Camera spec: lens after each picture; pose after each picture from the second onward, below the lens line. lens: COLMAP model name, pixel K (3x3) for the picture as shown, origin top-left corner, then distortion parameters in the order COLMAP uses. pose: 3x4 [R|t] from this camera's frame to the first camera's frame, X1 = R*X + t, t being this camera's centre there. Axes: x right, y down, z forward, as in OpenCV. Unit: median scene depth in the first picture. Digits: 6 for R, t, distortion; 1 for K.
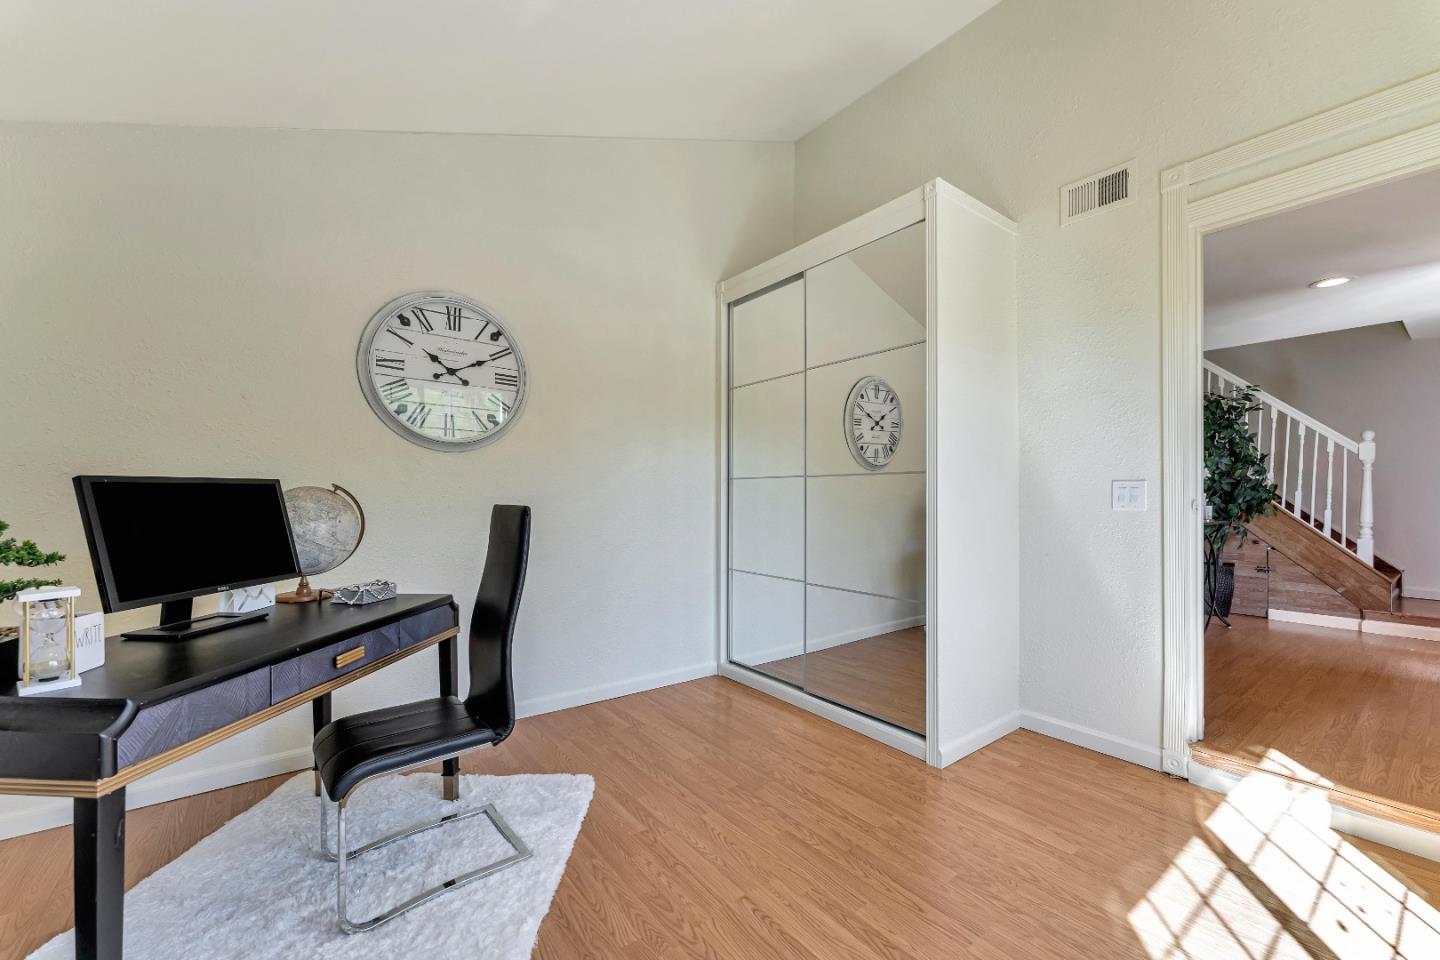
lens RADIAL K [[574.6, 0, 717.0], [0, 574.6, 491.1], [0, 0, 1]] dist [0.000581, -0.000070]
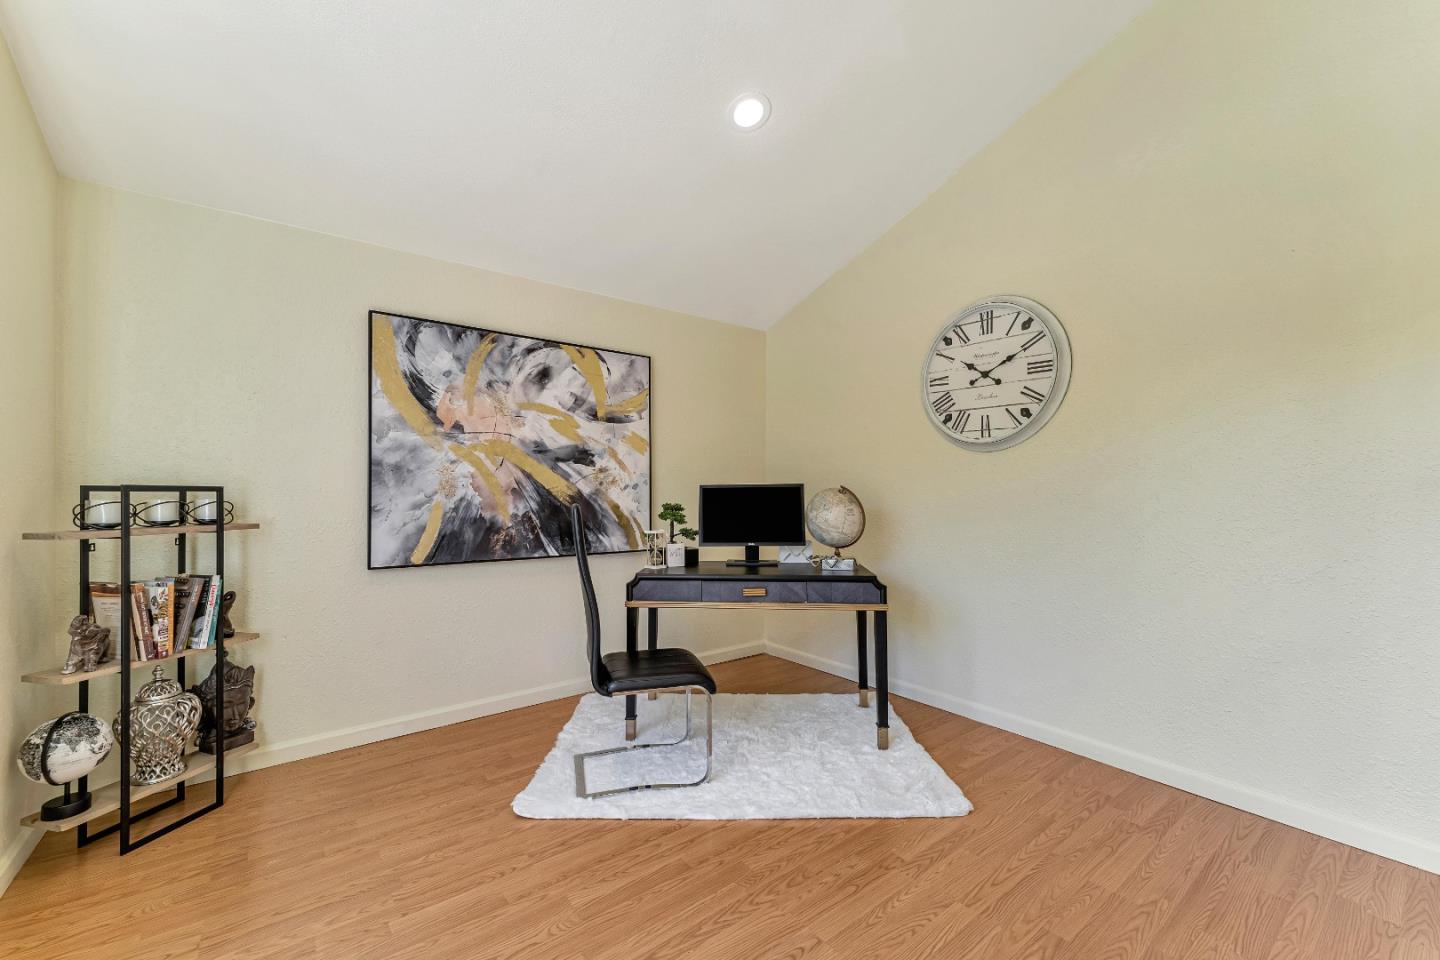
lens RADIAL K [[574.6, 0, 717.0], [0, 574.6, 491.1], [0, 0, 1]] dist [0.000581, -0.000070]
pose [[0.005002, 0.000703, -0.999987, 0.584658], [0.006492, 0.999979, 0.000736, -0.000909], [0.999966, -0.006496, 0.004997, 0.516907]]
